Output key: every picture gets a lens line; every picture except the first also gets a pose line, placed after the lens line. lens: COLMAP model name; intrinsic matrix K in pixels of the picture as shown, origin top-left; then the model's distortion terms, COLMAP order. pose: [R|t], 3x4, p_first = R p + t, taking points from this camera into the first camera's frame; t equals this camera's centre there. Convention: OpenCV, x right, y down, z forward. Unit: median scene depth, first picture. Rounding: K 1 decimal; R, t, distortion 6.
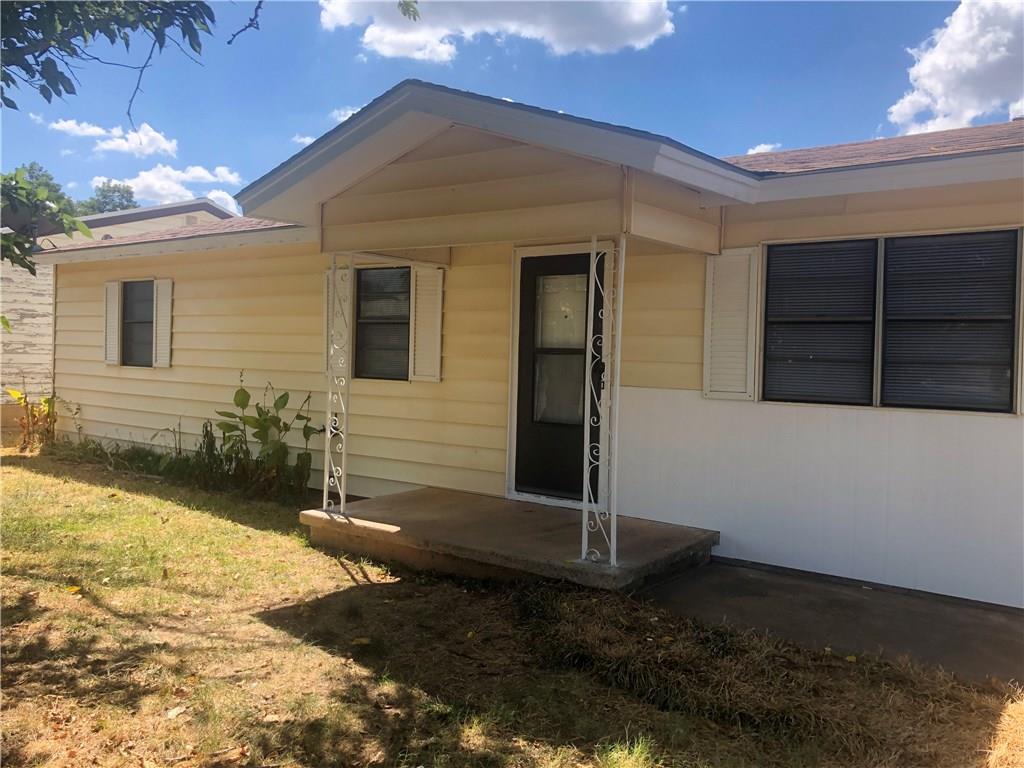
lens RADIAL K [[850.9, 0, 512.4], [0, 850.9, 377.0], [0, 0, 1]] dist [0.057104, -0.036953]
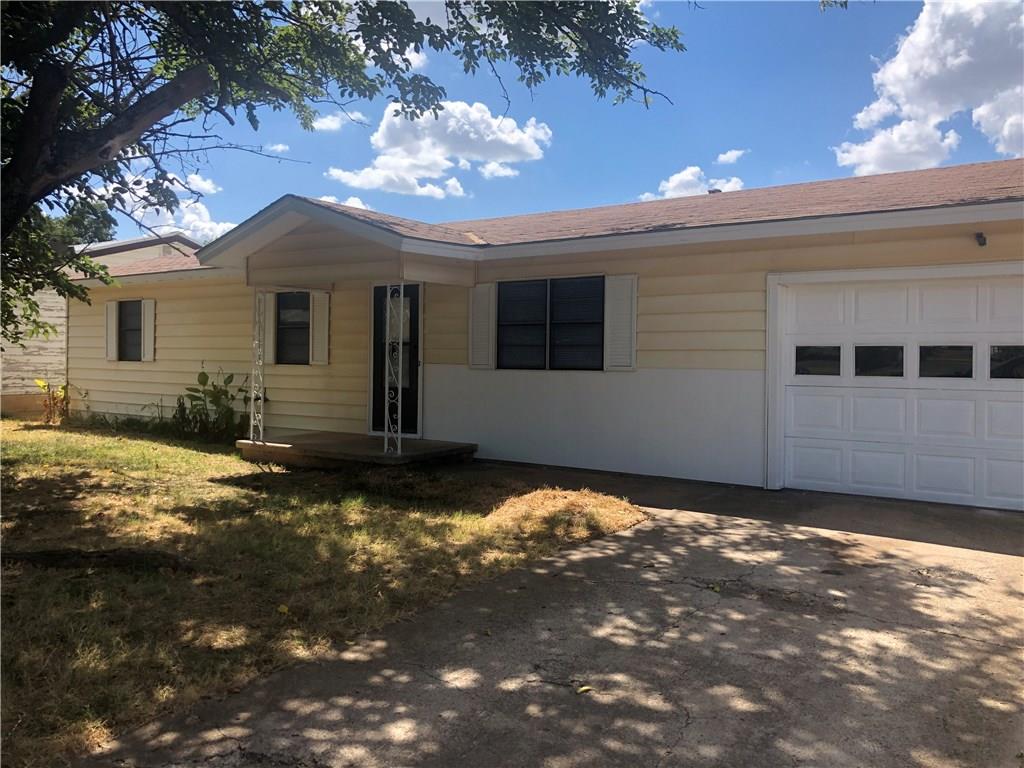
lens RADIAL K [[850.9, 0, 513.5], [0, 850.9, 386.7], [0, 0, 1]] dist [0.057104, -0.036953]
pose [[0.999582, -0.013031, 0.025819, 0.196269], [0.012923, 0.999907, 0.004333, 0.039288], [-0.025873, -0.003998, 0.999657, -0.536419]]
